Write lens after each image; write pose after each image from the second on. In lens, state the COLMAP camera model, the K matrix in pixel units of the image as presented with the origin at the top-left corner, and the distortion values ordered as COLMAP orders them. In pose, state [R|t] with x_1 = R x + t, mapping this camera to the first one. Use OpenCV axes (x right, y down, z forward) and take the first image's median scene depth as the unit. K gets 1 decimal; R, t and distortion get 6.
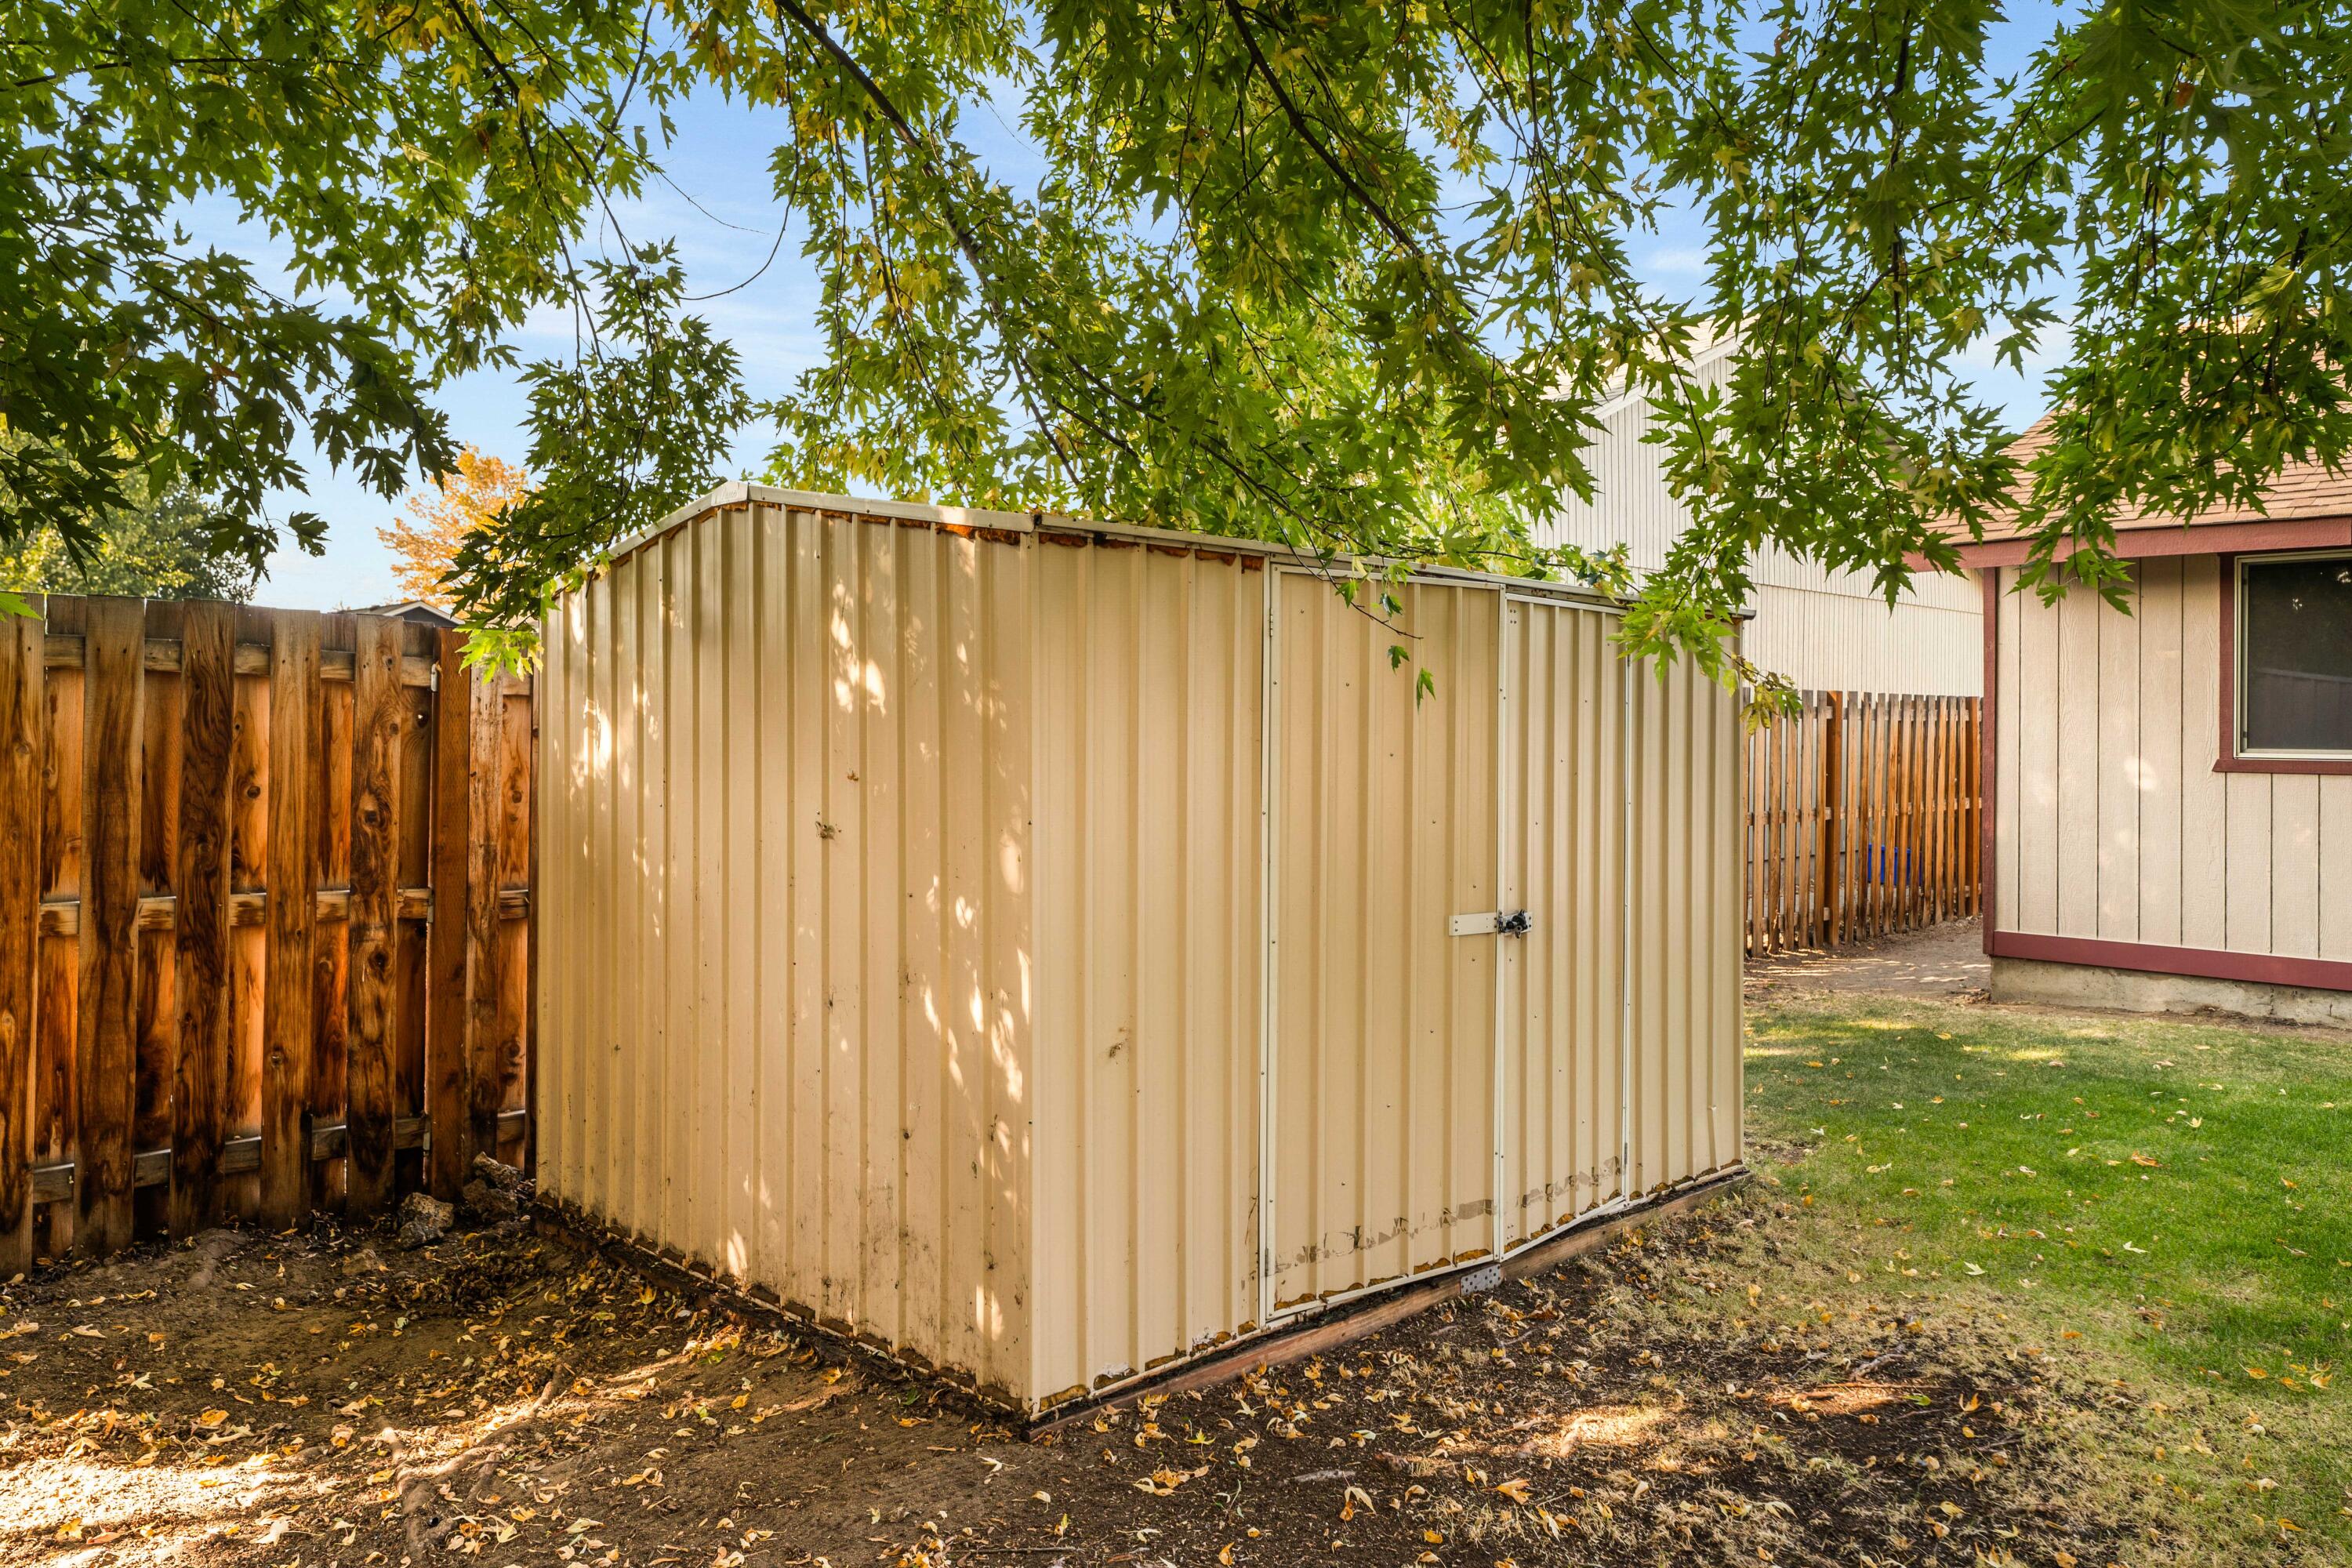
lens RADIAL K [[1642.1, 0, 1175.5], [0, 1642.1, 765.1], [0, 0, 1]] dist [0.003483, 0.004502]
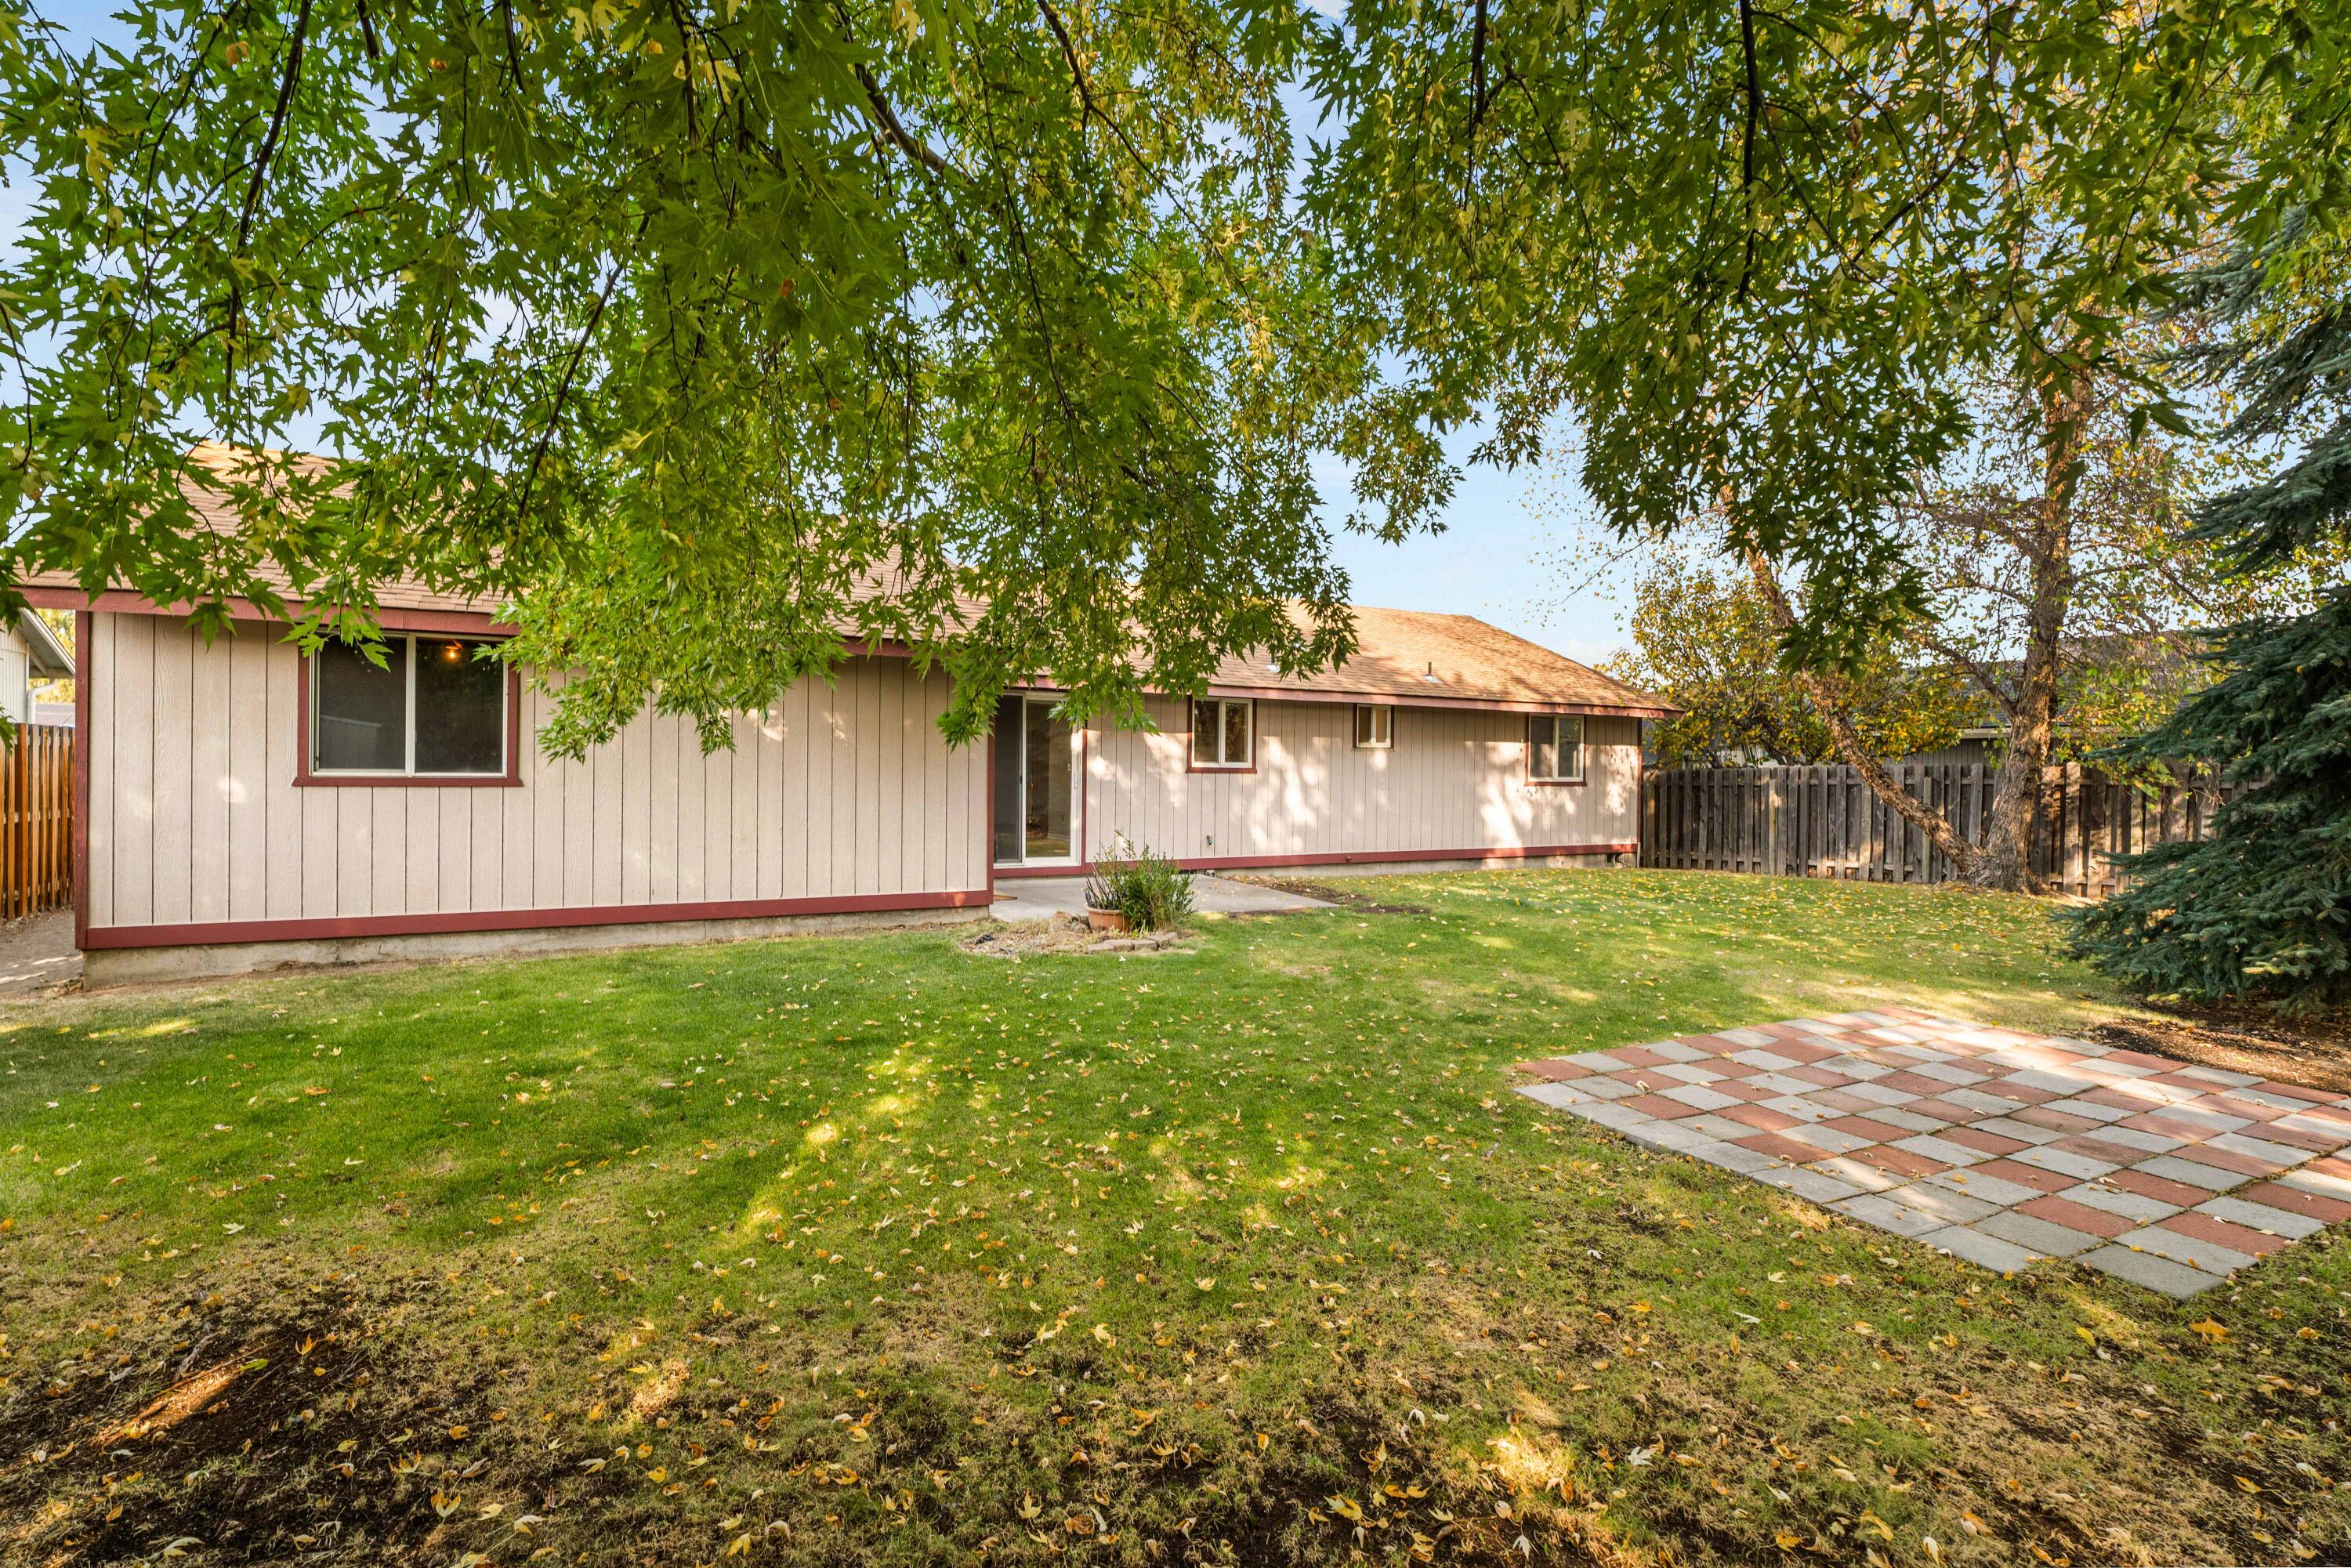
lens RADIAL K [[1102.4, 0, 1175.8], [0, 1102.4, 781.1], [0, 0, 1]] dist [-0.013056, -0.000863]
pose [[0.277920, -0.016531, 0.960462, -0.067548], [0.013282, 0.999822, 0.013365, -0.007177], [-0.960512, 0.009043, 0.278091, 0.193780]]
